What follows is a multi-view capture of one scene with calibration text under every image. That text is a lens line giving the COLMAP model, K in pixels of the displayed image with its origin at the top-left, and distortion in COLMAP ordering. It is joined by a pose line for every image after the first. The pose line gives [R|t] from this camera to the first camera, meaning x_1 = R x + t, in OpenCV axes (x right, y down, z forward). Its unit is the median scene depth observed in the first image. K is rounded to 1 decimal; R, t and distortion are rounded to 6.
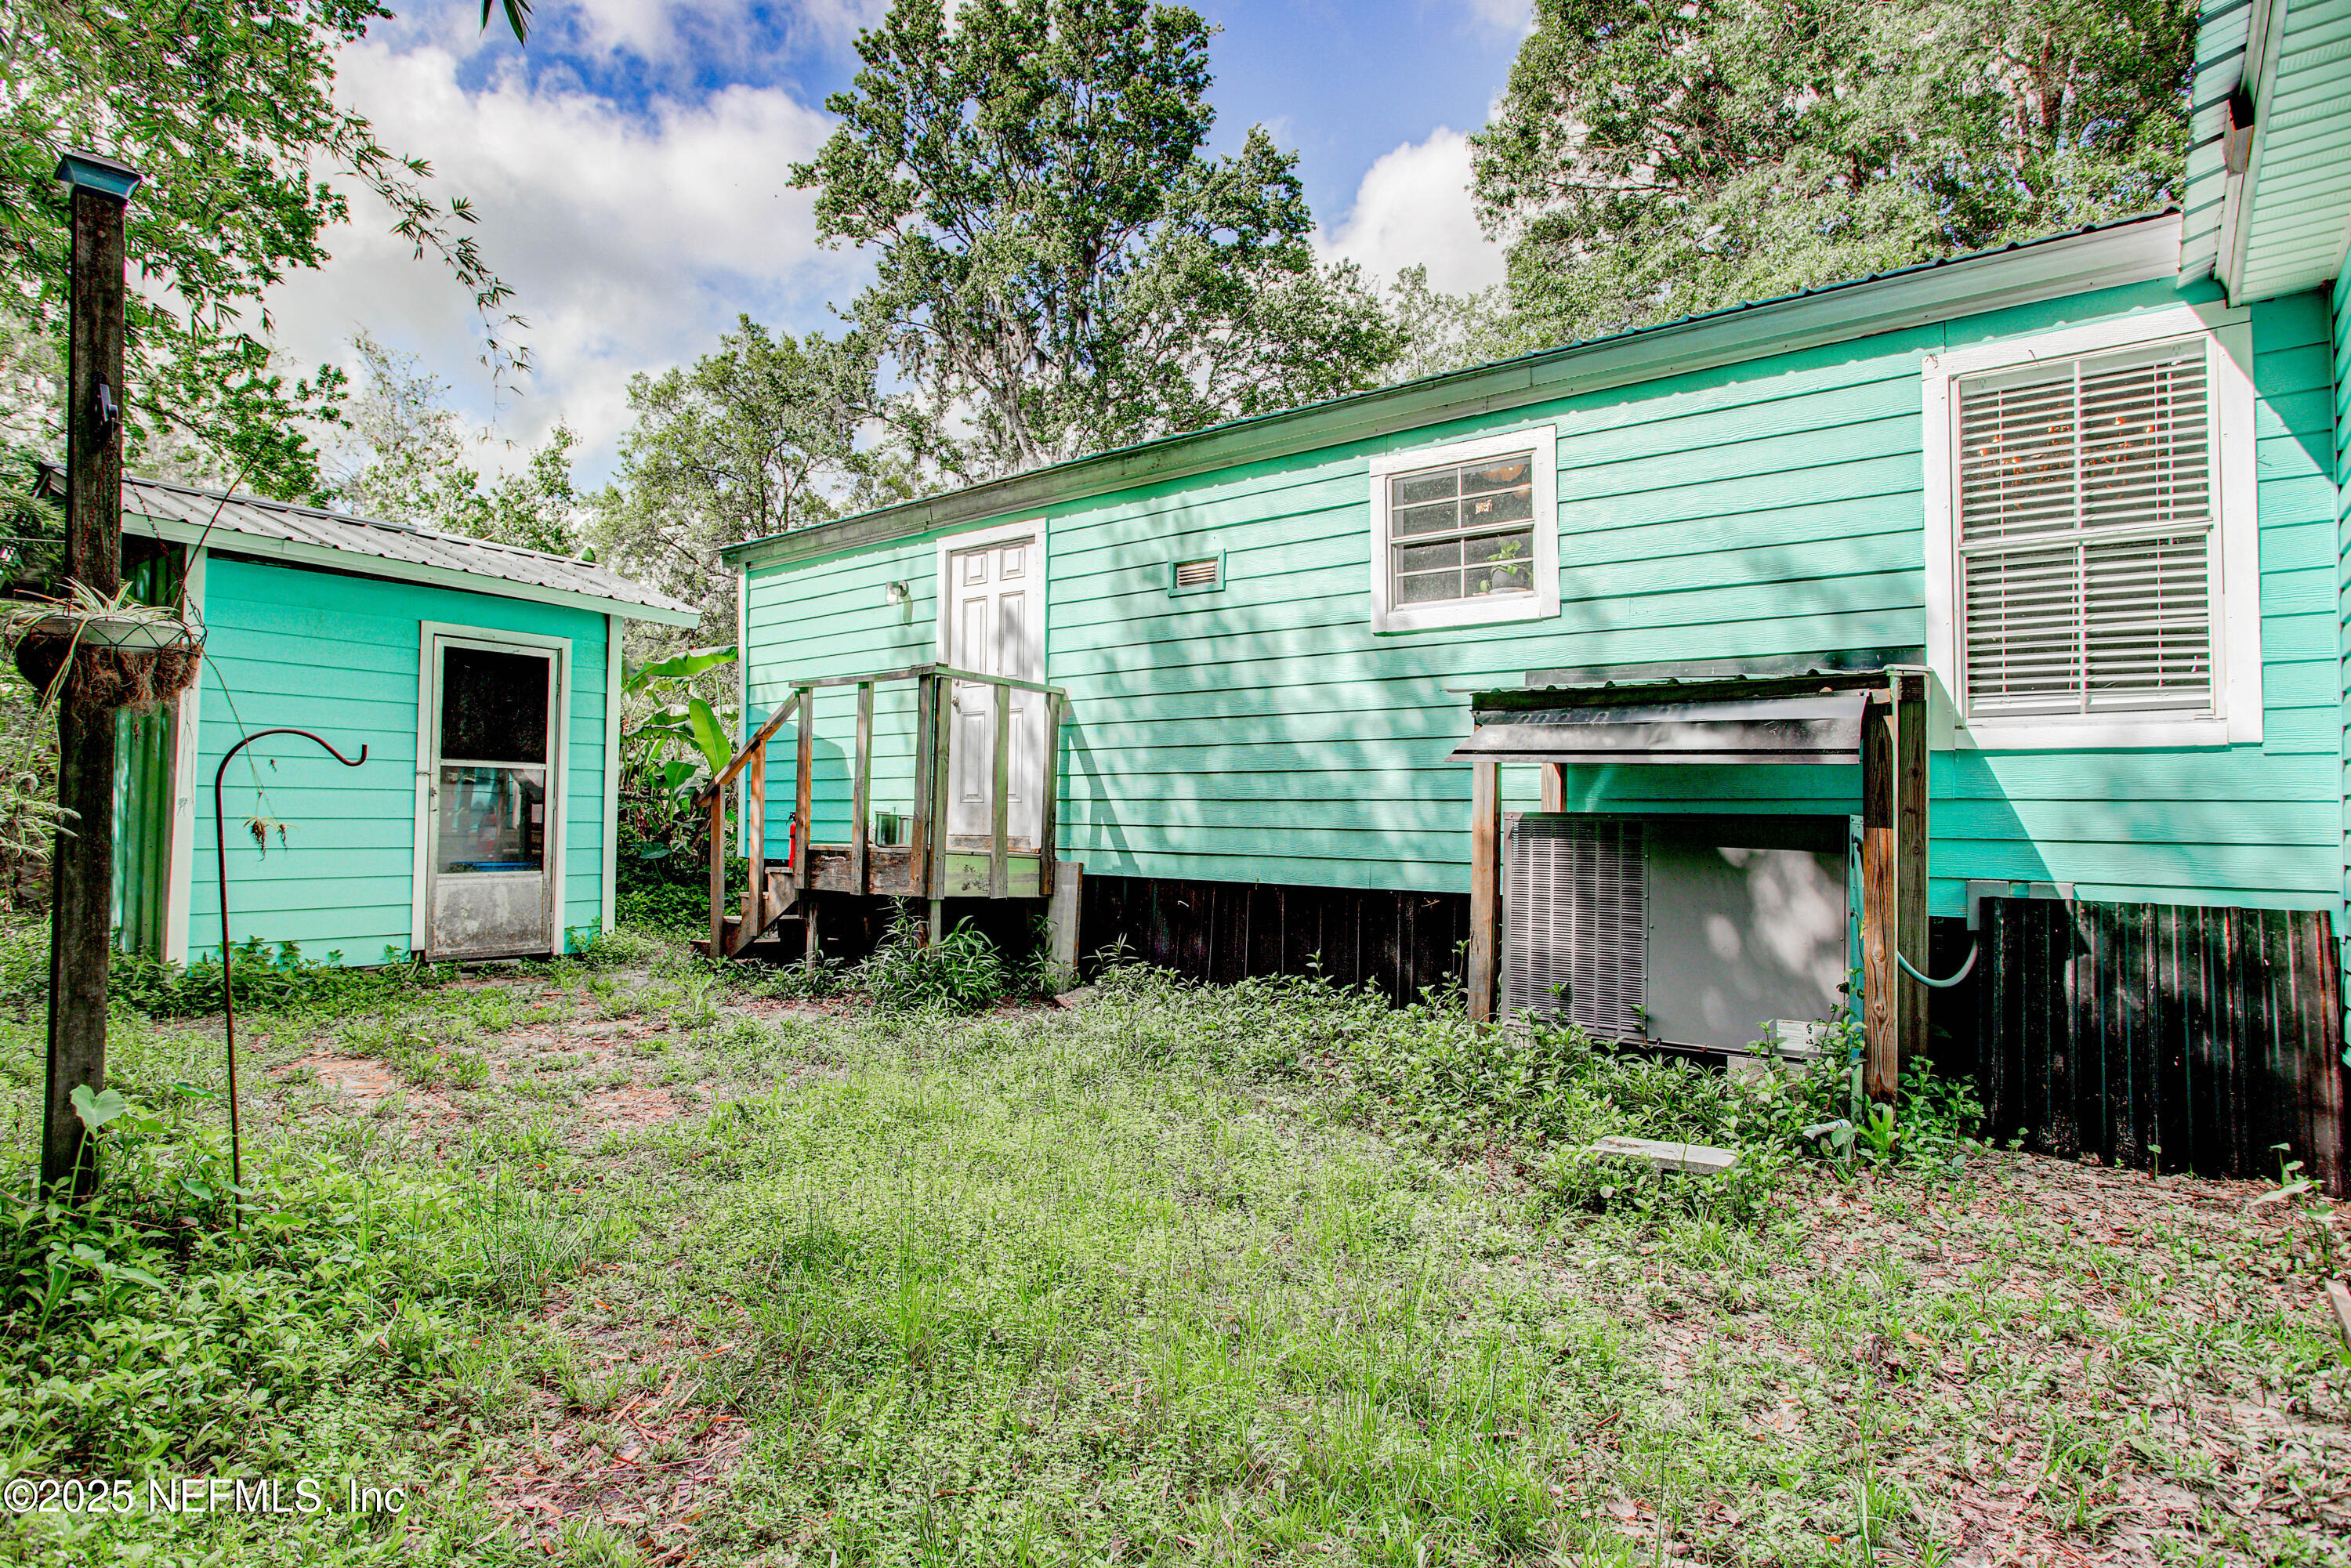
lens RADIAL K [[1150.2, 0, 1169.0], [0, 1150.2, 787.8], [0, 0, 1]] dist [-0.018542, 0.000268]
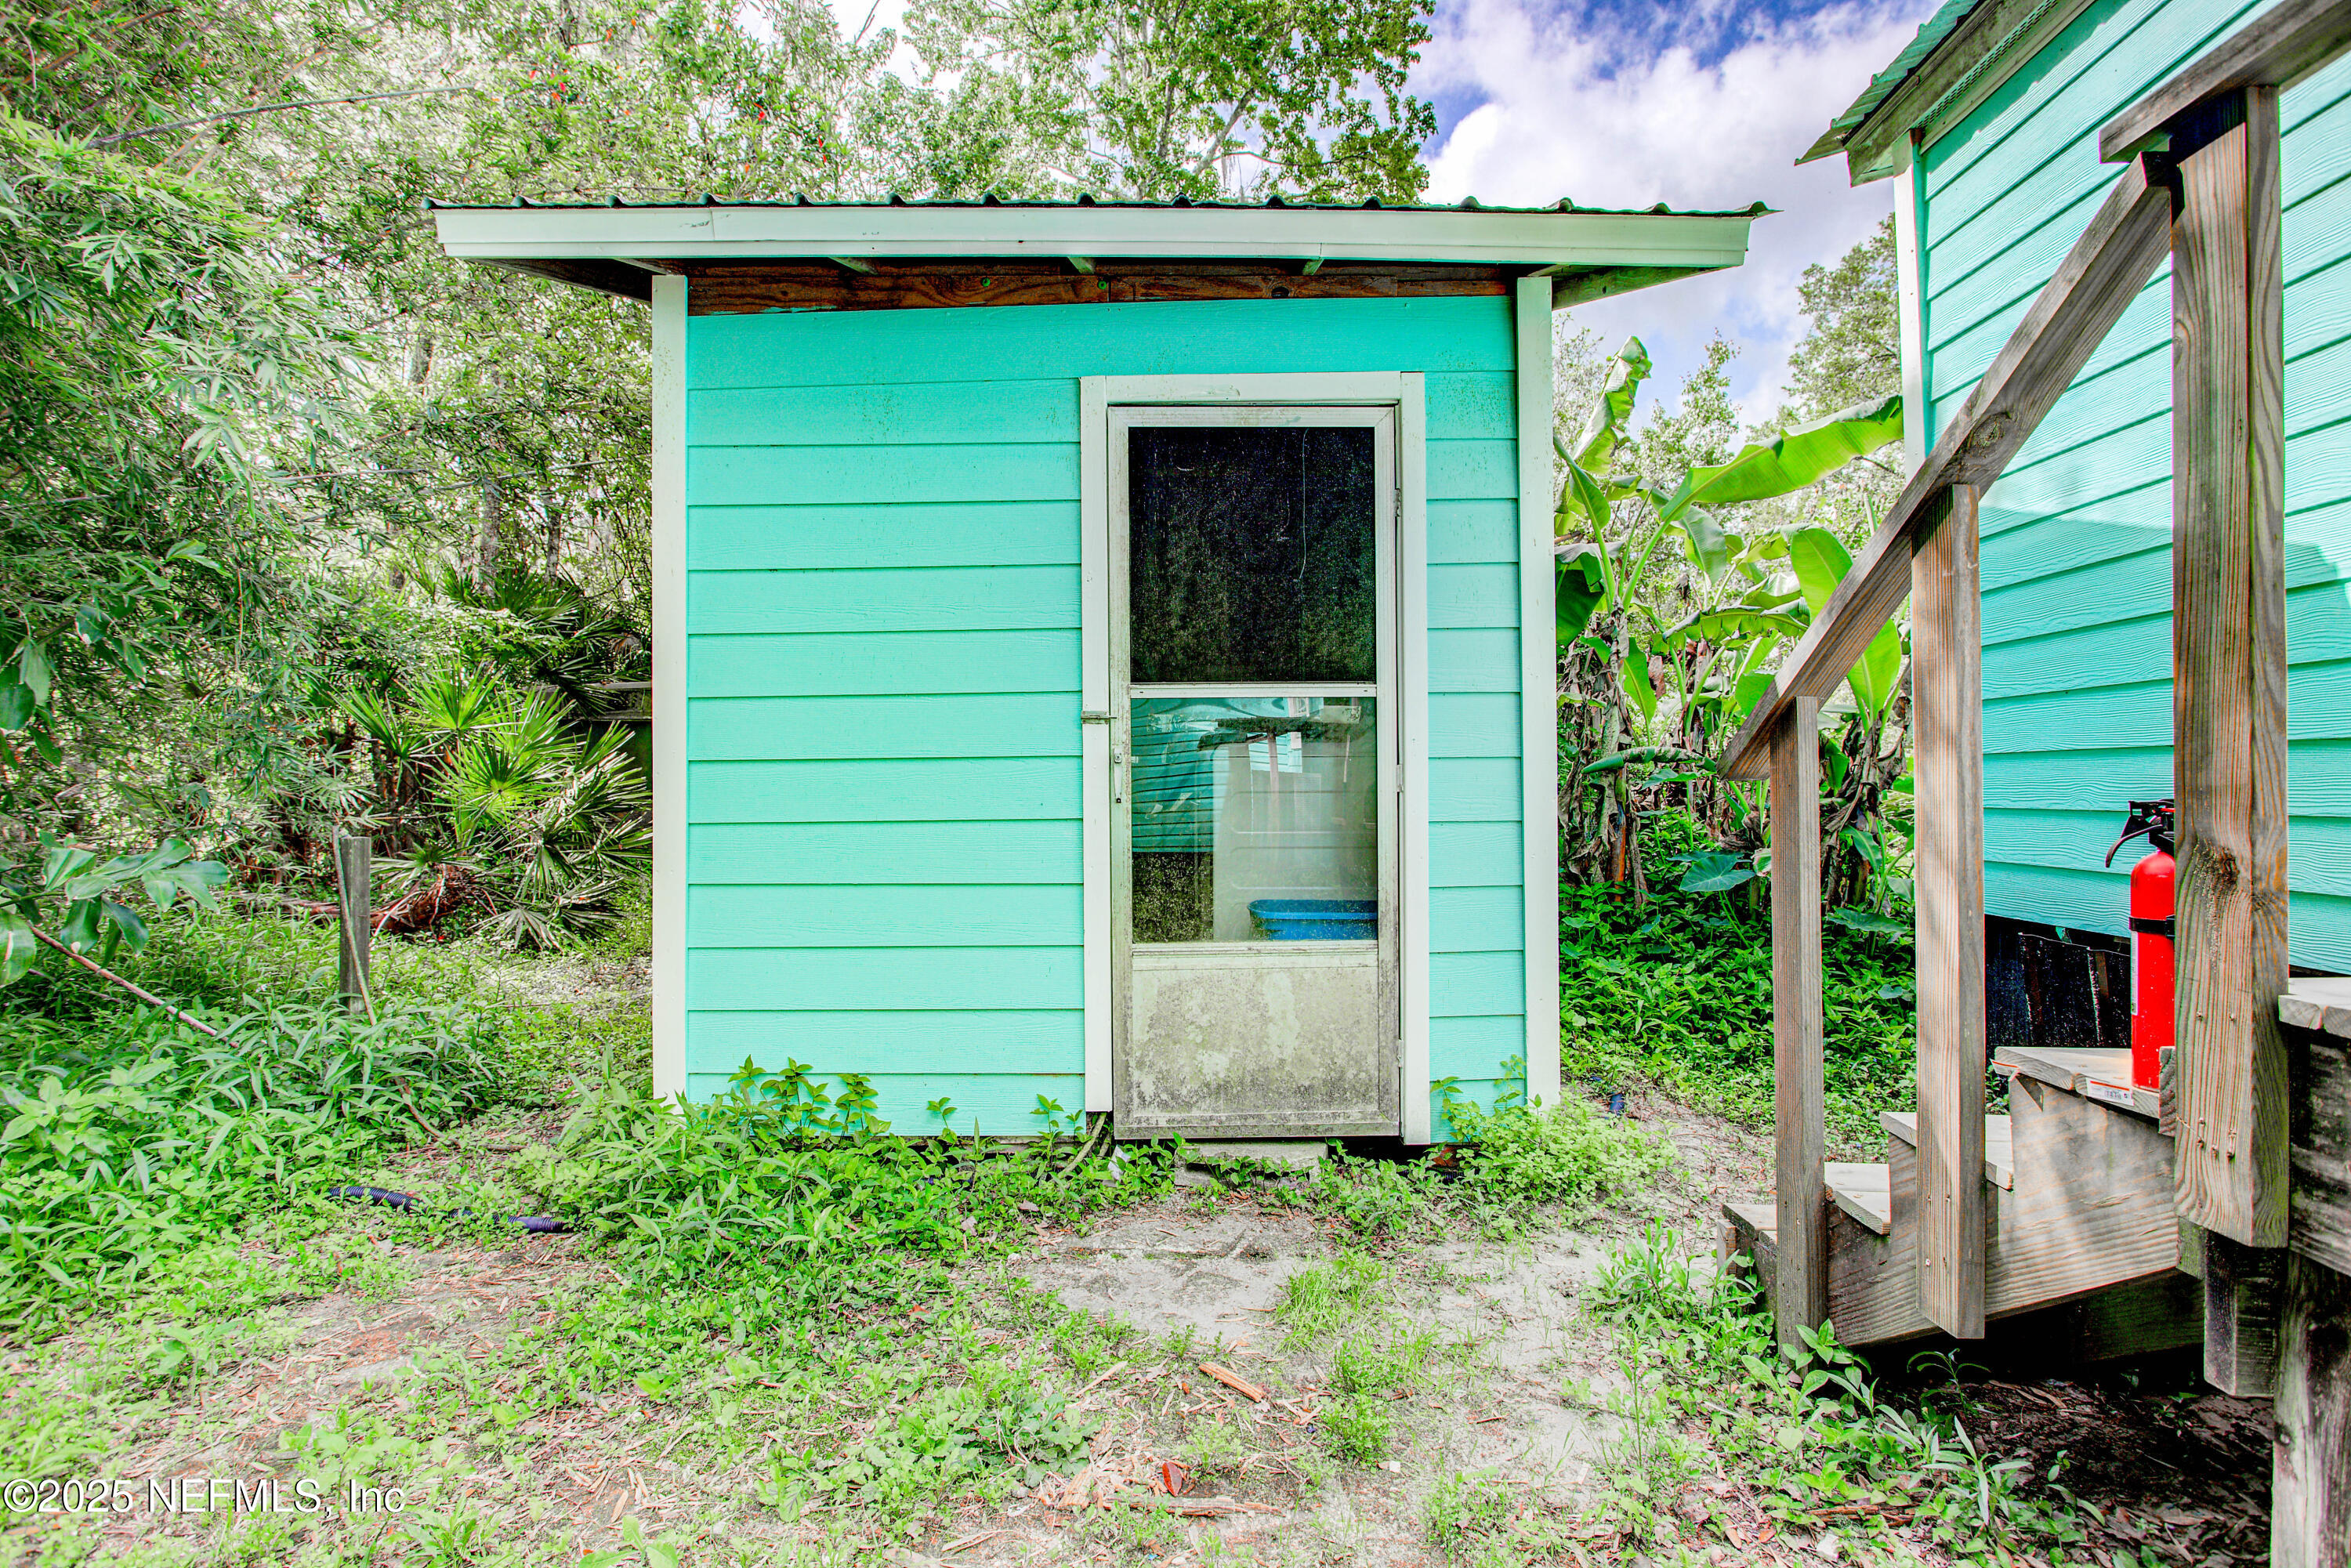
lens RADIAL K [[1150.2, 0, 1163.6], [0, 1150.2, 789.5], [0, 0, 1]] dist [-0.018542, 0.000268]
pose [[0.562867, -0.012023, -0.826460, -0.259107], [0.036892, 0.999263, 0.010588, 0.011172], [0.825724, -0.036449, 0.562896, 0.743296]]
